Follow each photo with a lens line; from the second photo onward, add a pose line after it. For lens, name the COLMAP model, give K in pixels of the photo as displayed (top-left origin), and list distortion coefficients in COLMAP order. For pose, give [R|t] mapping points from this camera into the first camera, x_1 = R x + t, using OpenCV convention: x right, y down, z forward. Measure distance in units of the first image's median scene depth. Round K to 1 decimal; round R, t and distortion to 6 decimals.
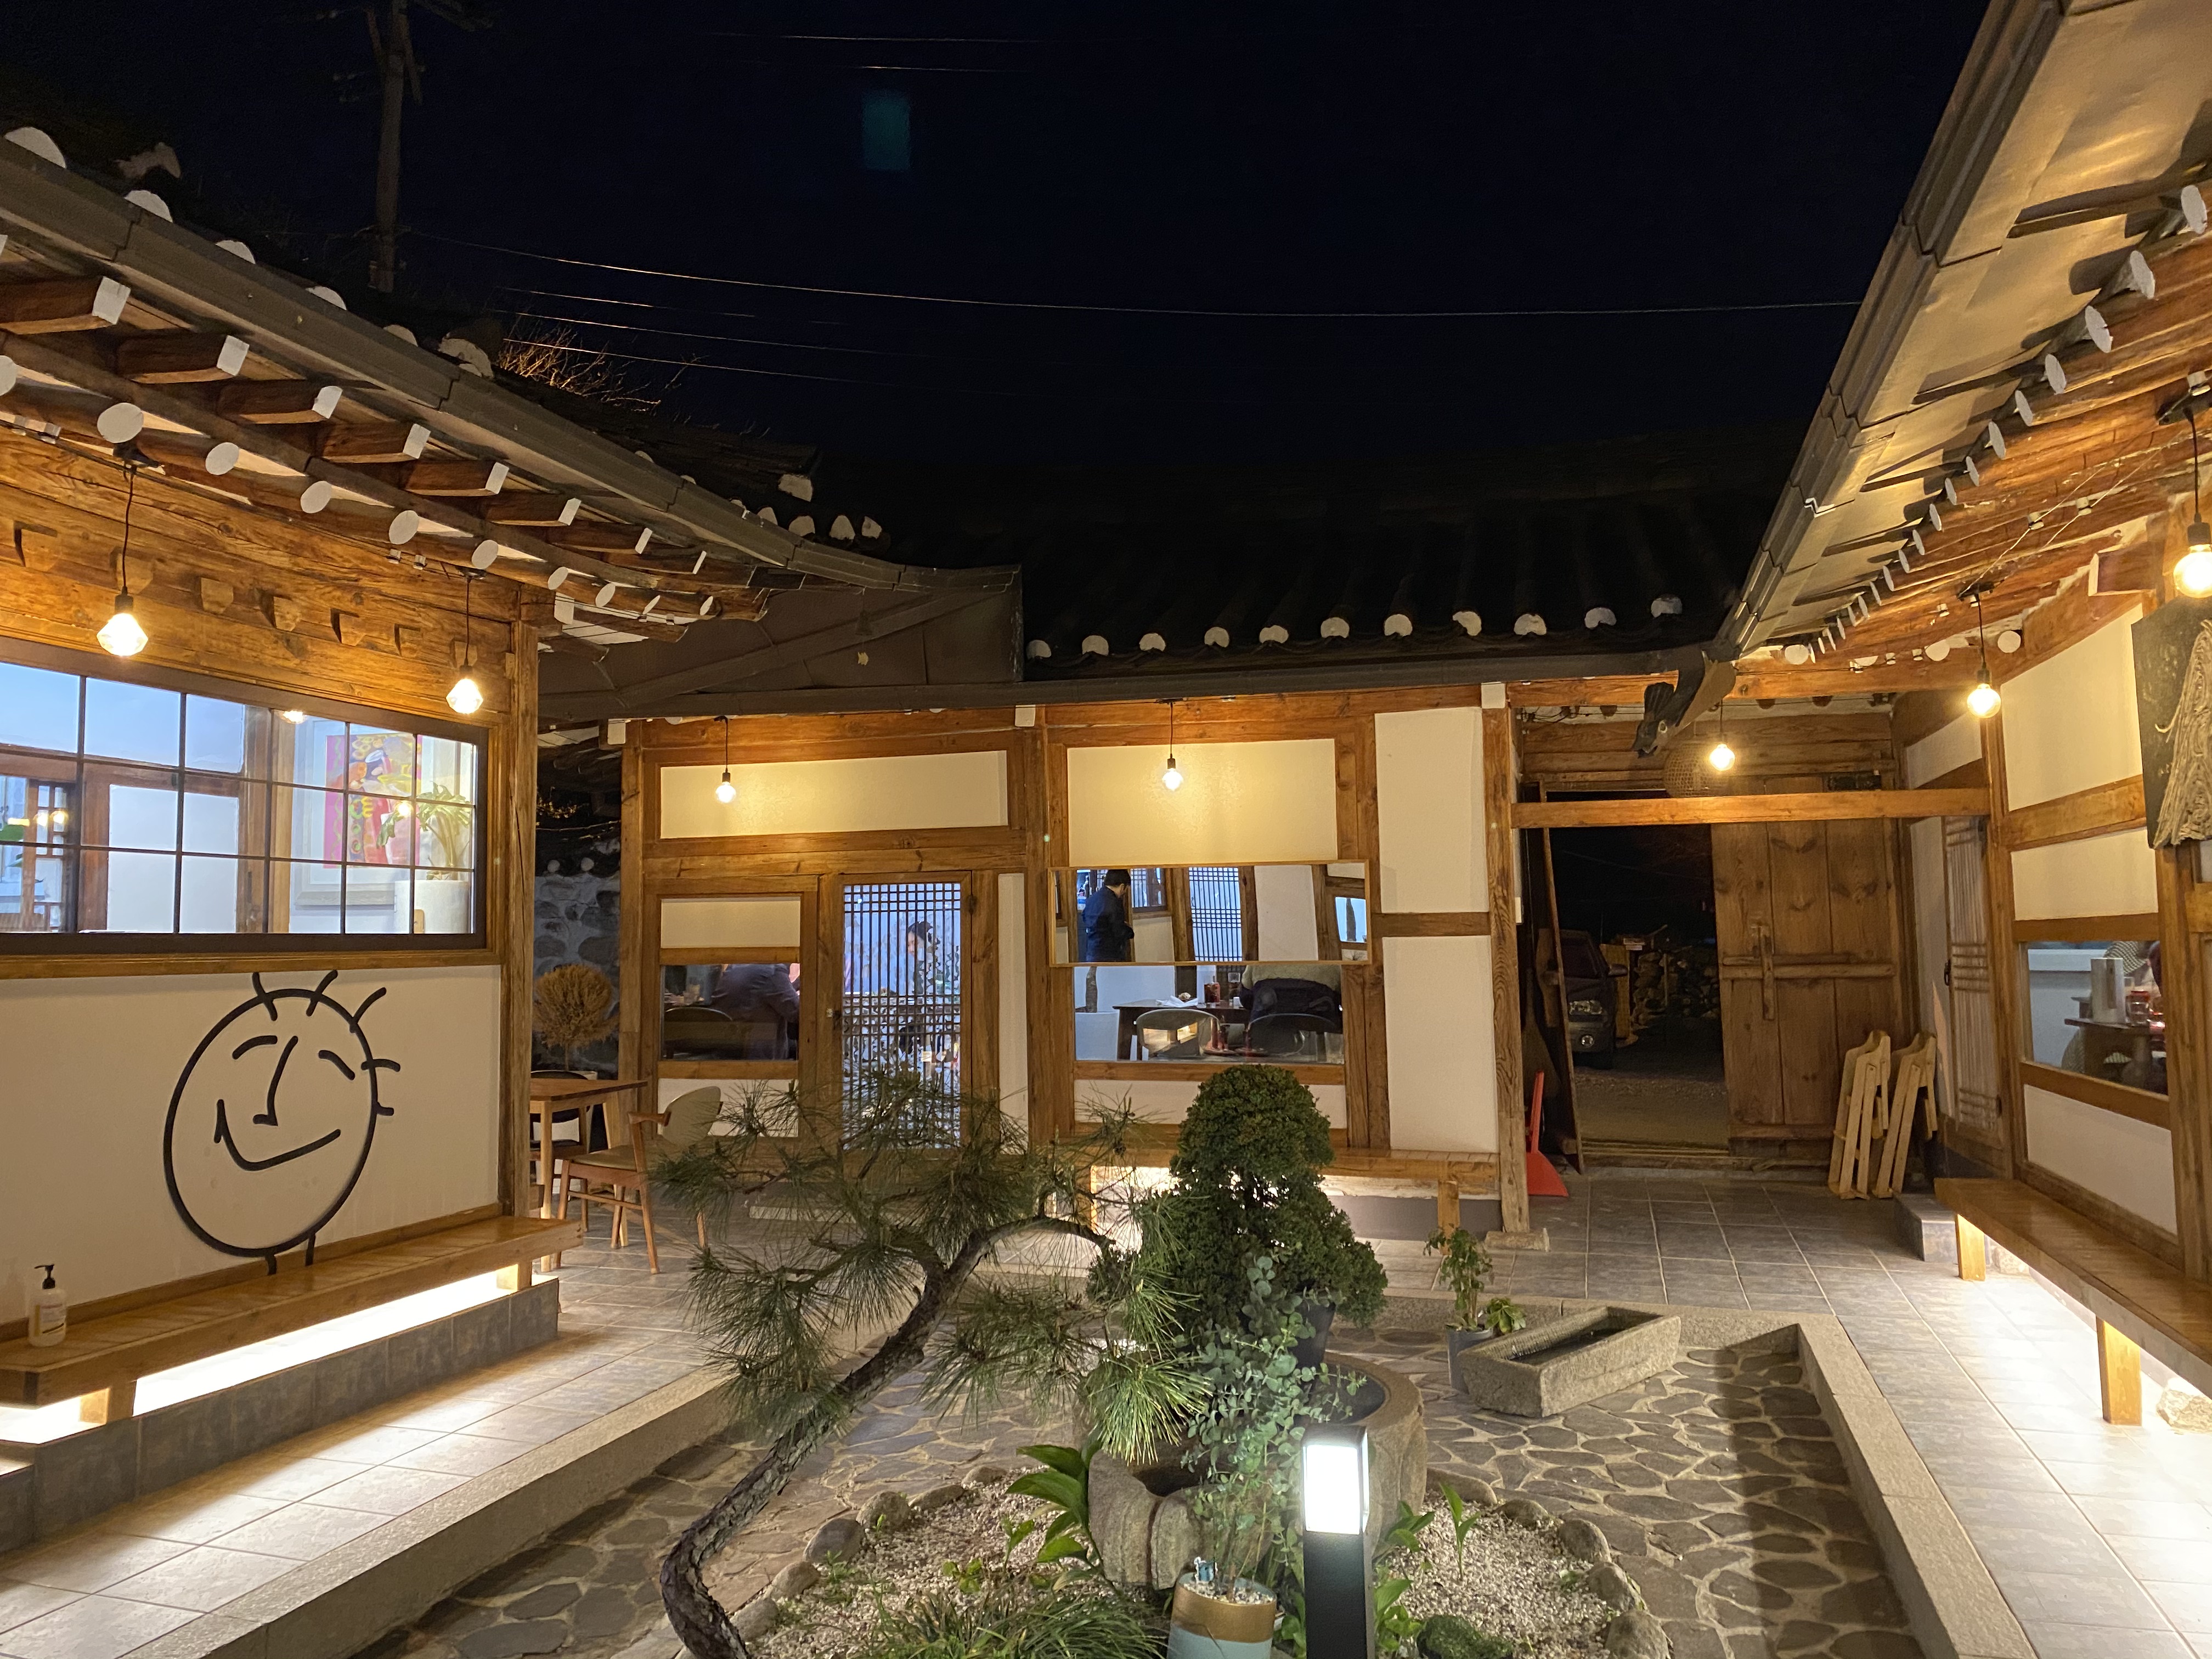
lens RADIAL K [[1699.4, 0, 1102.8], [0, 1699.4, 810.6], [0, 0, 1]] dist [0.017395, -0.002976]
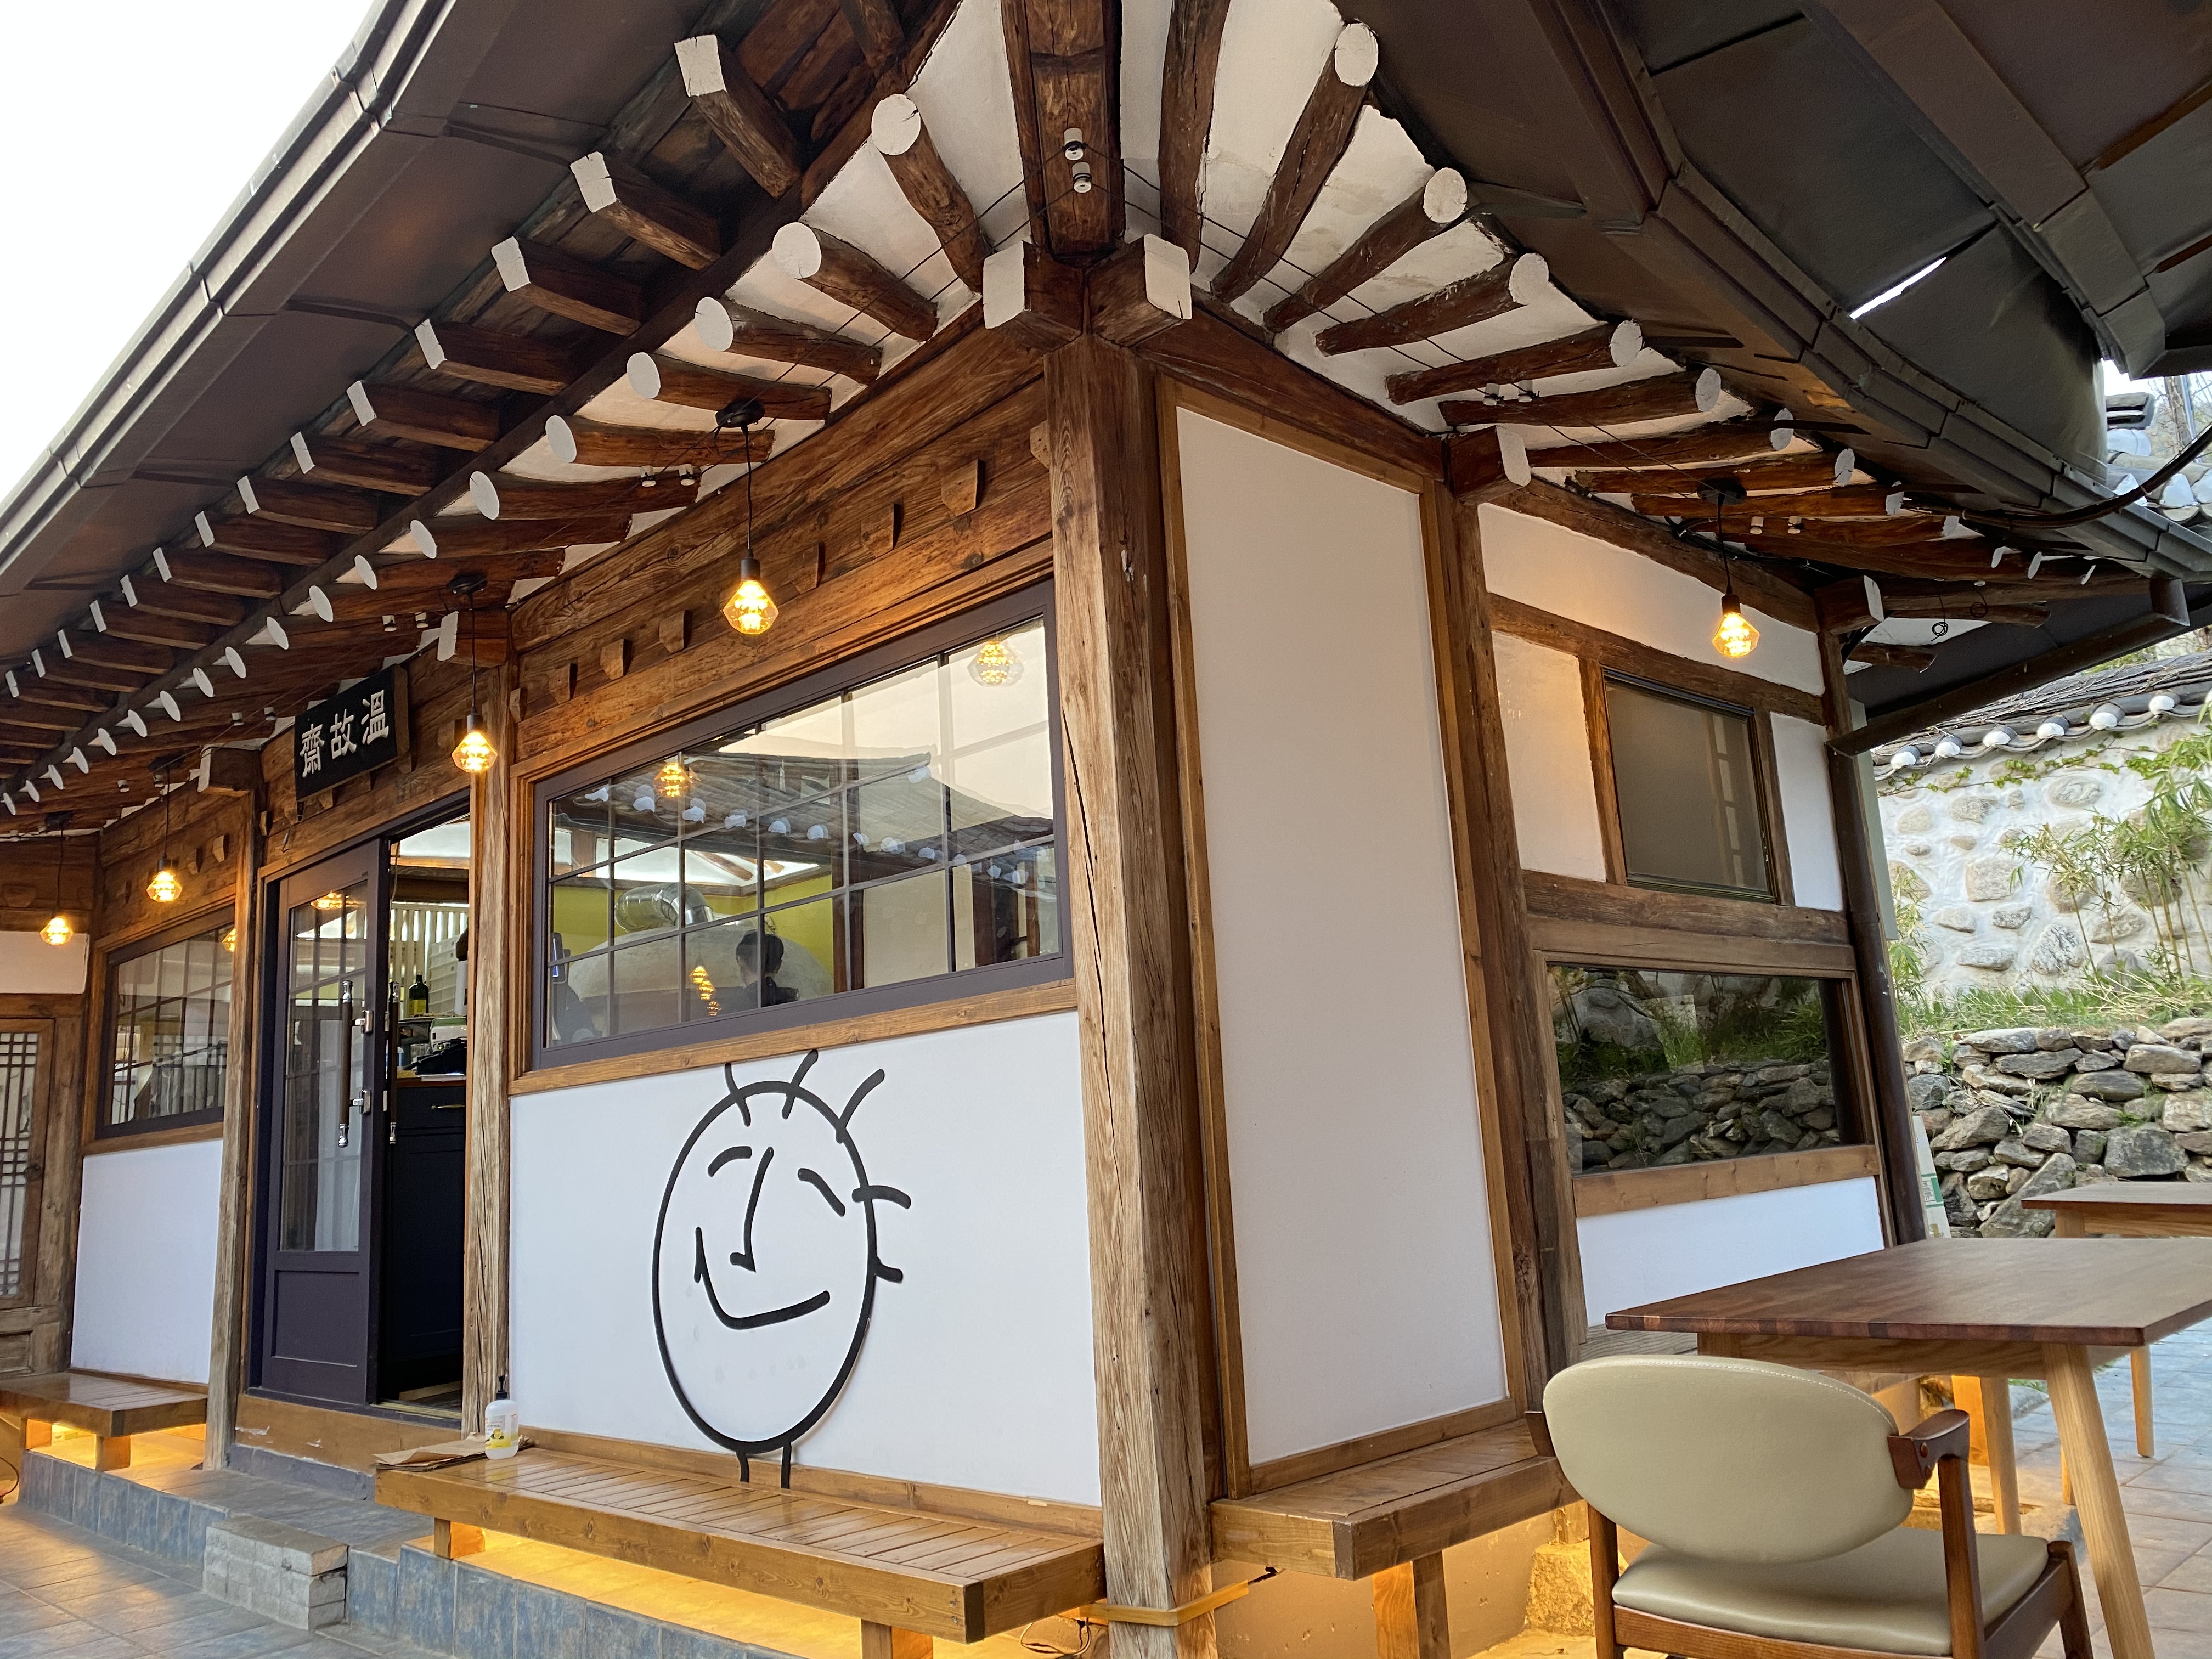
lens RADIAL K [[1699.4, 0, 1102.8], [0, 1699.4, 810.6], [0, 0, 1]] dist [0.017395, -0.002976]
pose [[-0.487962, -0.143368, -0.861010, 0.091007], [0.126063, 0.964502, -0.232044, 0.166476], [0.863714, -0.221770, -0.452567, 1.372383]]
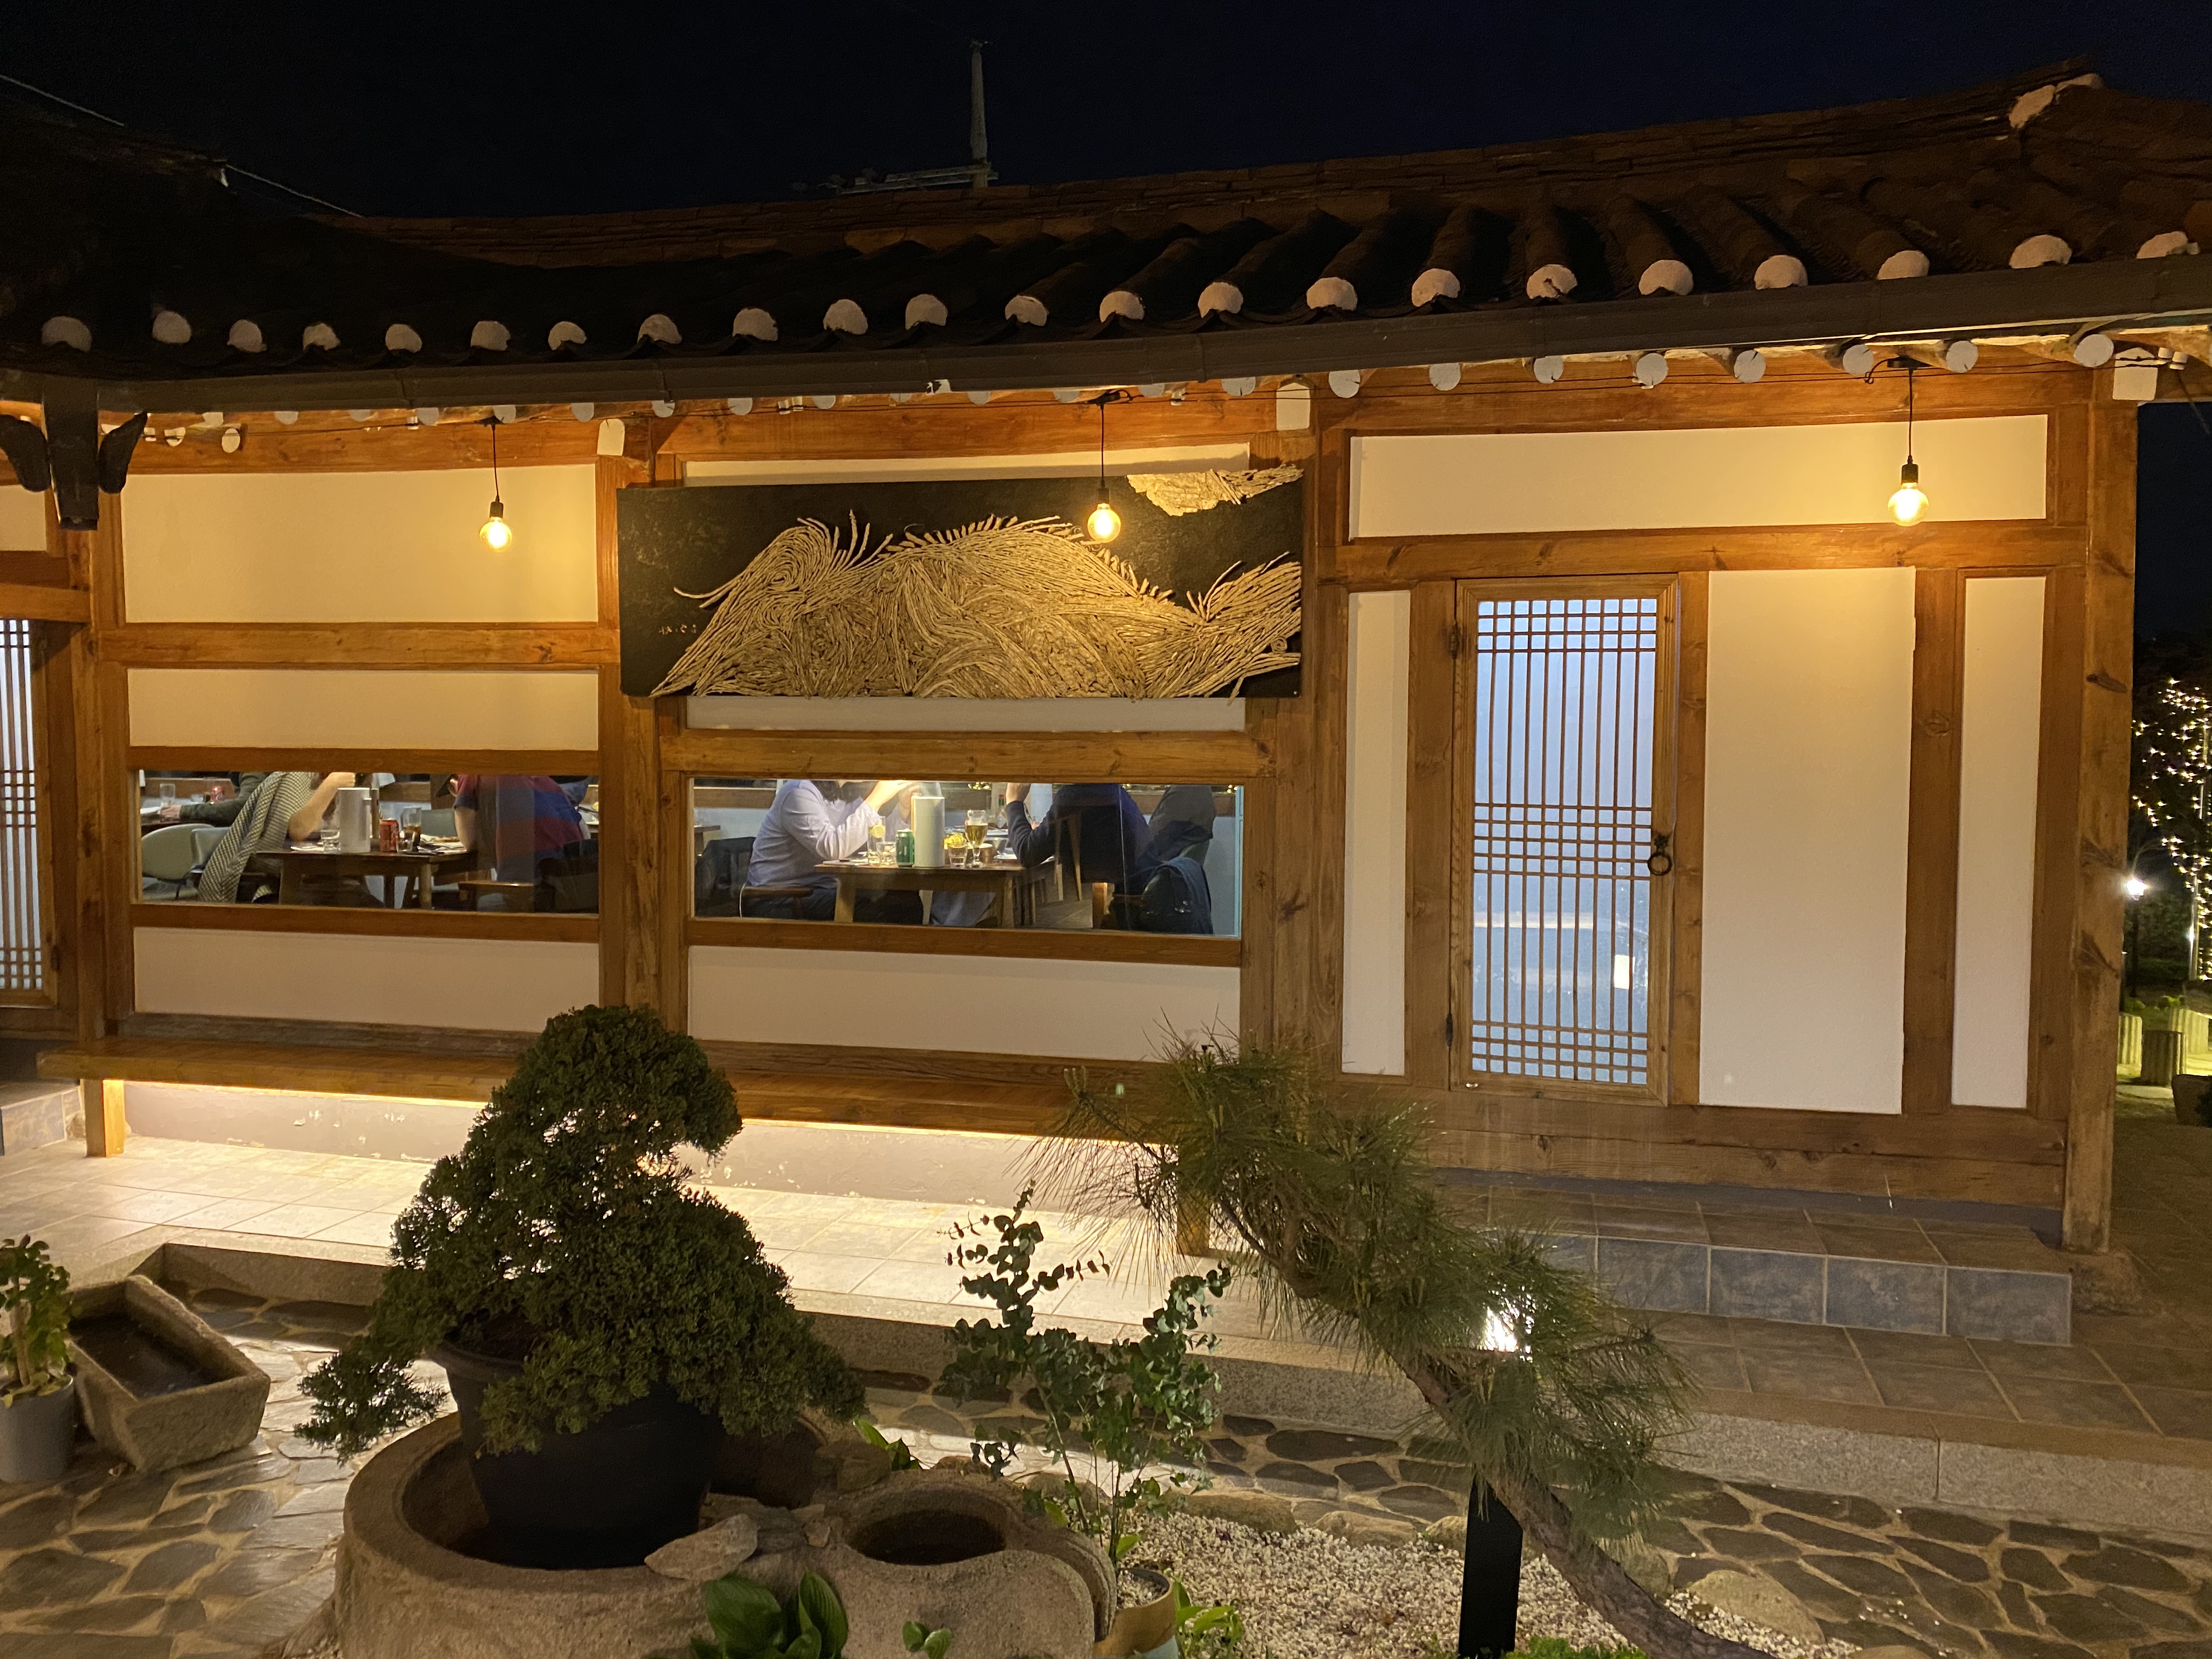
lens RADIAL K [[1699.5, 0, 1104.3], [0, 1699.5, 806.0], [0, 0, 1]] dist [0.053382, -0.063055]
pose [[-0.040553, -0.045180, 0.998155, -0.478163], [-0.084062, 0.995590, 0.041649, 0.019789], [-0.995635, -0.082218, -0.044172, 0.674594]]
